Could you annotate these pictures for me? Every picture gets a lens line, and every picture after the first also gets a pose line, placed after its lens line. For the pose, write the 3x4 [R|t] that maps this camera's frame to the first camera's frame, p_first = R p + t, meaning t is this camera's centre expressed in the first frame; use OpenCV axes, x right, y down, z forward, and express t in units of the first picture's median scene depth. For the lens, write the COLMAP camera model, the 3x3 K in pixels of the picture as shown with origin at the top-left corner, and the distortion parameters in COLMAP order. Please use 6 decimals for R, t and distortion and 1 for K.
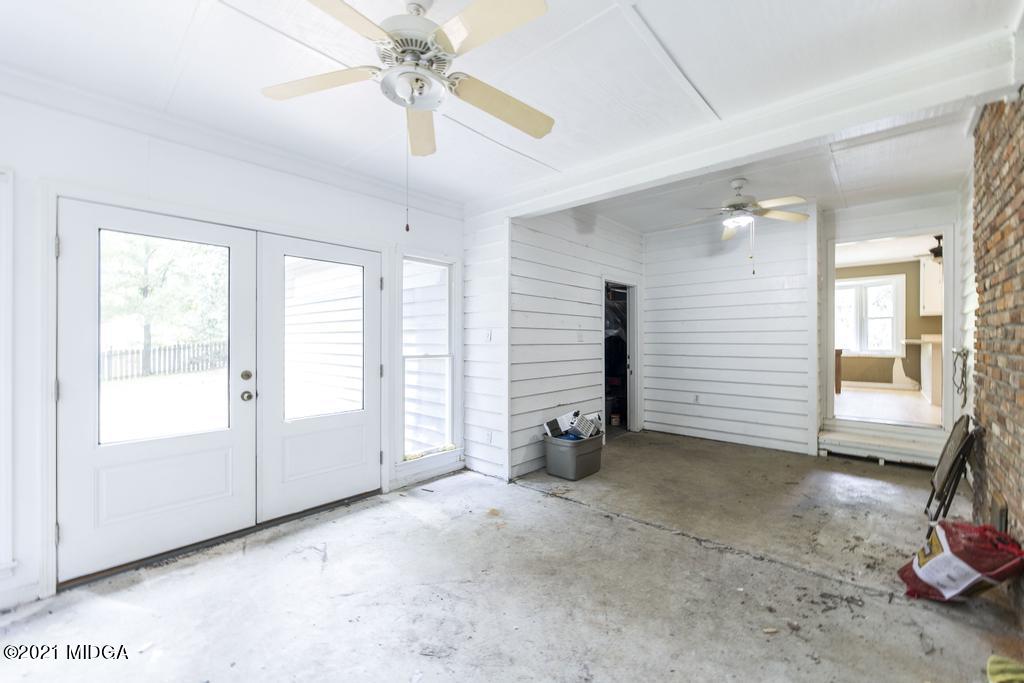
lens RADIAL K [[421.7, 0, 513.0], [0, 421.7, 338.8], [0, 0, 1]] dist [-0.000026, -0.000072]
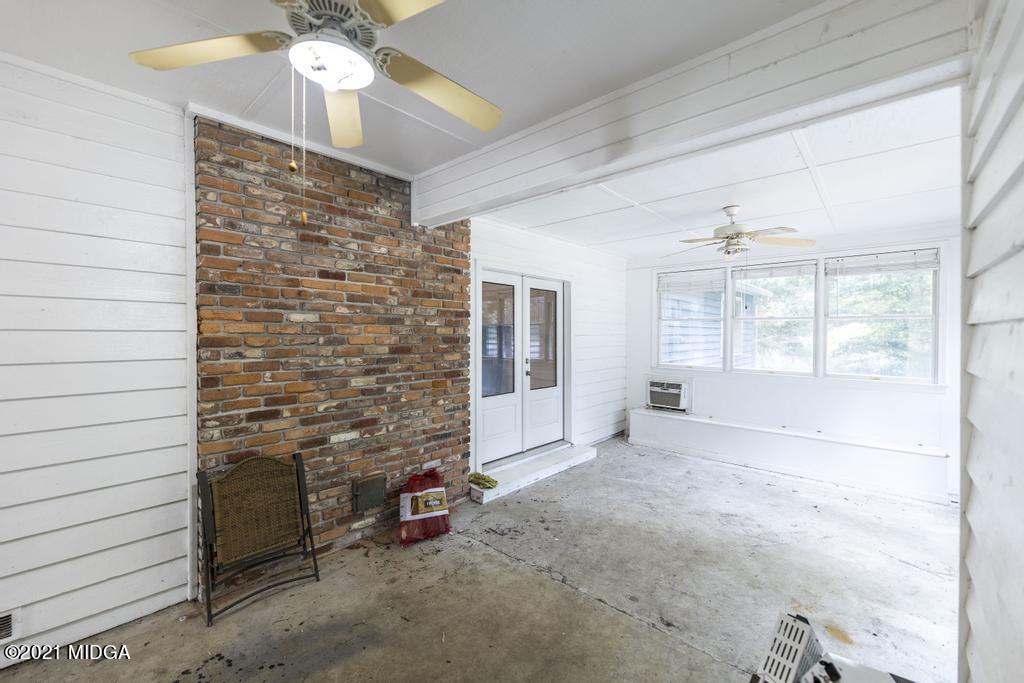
lens RADIAL K [[421.7, 0, 513.0], [0, 421.7, 338.8], [0, 0, 1]] dist [-0.000026, -0.000072]
pose [[-0.999989, -0.002695, -0.003849, 0.669963], [-0.002729, 0.999956, 0.008925, -0.089953], [0.003825, 0.008935, -0.999953, 2.330506]]
